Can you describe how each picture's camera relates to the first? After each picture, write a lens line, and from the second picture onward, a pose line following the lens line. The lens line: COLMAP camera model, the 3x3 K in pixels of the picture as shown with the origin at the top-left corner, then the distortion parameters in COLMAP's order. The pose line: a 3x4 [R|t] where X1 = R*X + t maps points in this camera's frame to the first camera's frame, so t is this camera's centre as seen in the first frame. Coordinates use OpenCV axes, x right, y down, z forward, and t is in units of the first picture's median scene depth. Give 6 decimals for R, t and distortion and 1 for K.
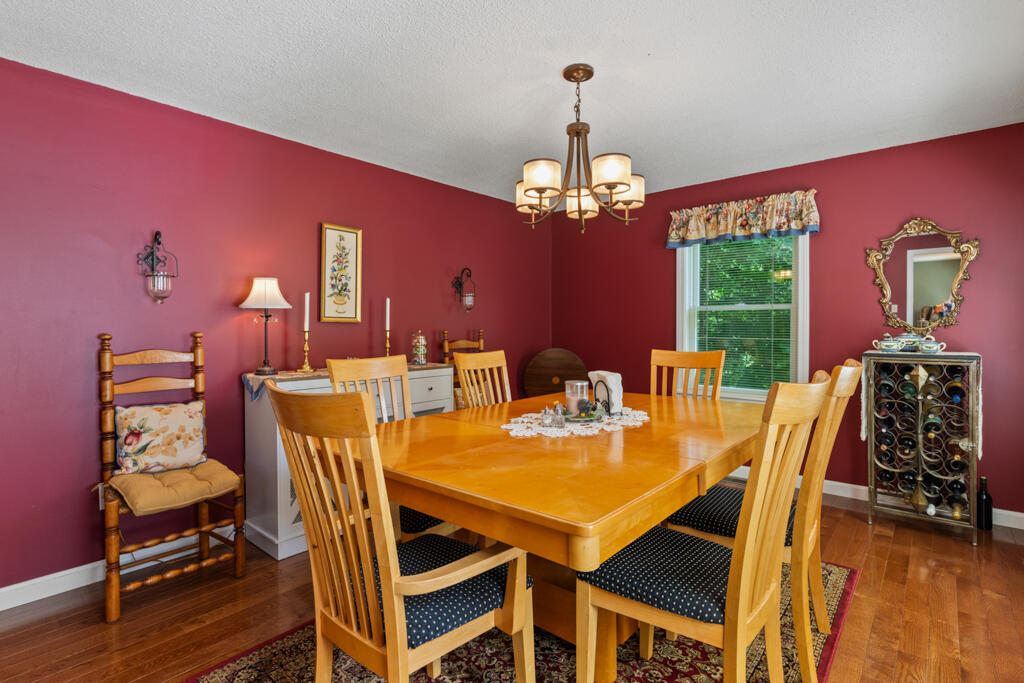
lens RADIAL K [[497.8, 0, 514.6], [0, 497.8, 327.0], [0, 0, 1]] dist [0.001142, 0.001063]
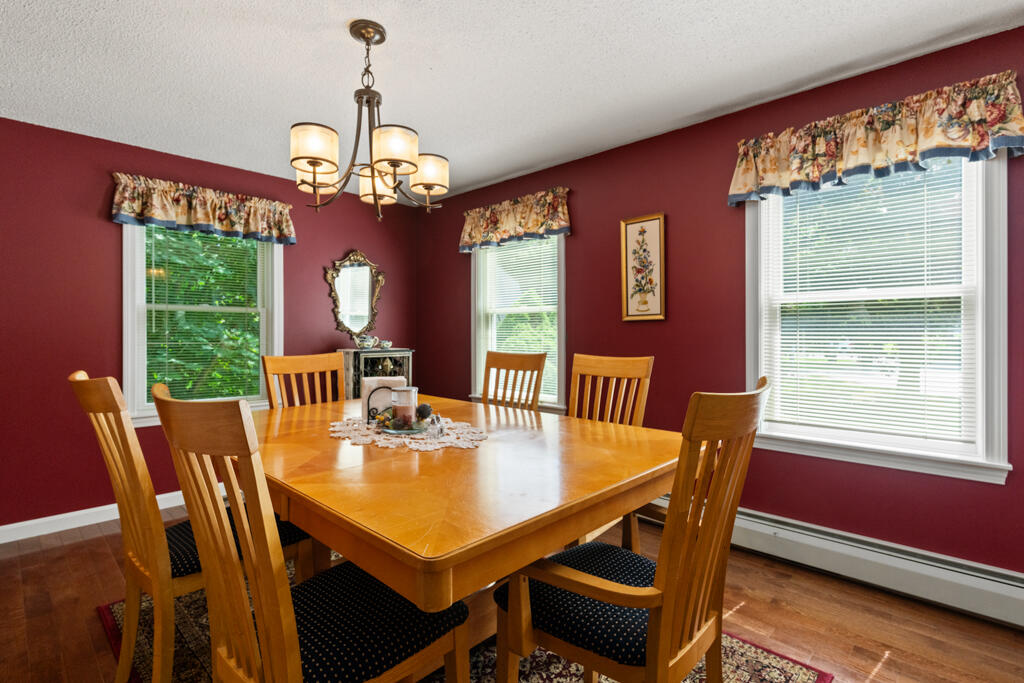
lens RADIAL K [[497.8, 0, 514.6], [0, 497.8, 327.0], [0, 0, 1]] dist [0.001142, 0.001063]
pose [[0.055915, 0.014037, 0.998337, -0.446410], [-0.000781, 0.999901, -0.014015, 0.006303], [-0.998435, 0.000004, 0.055920, 0.438703]]
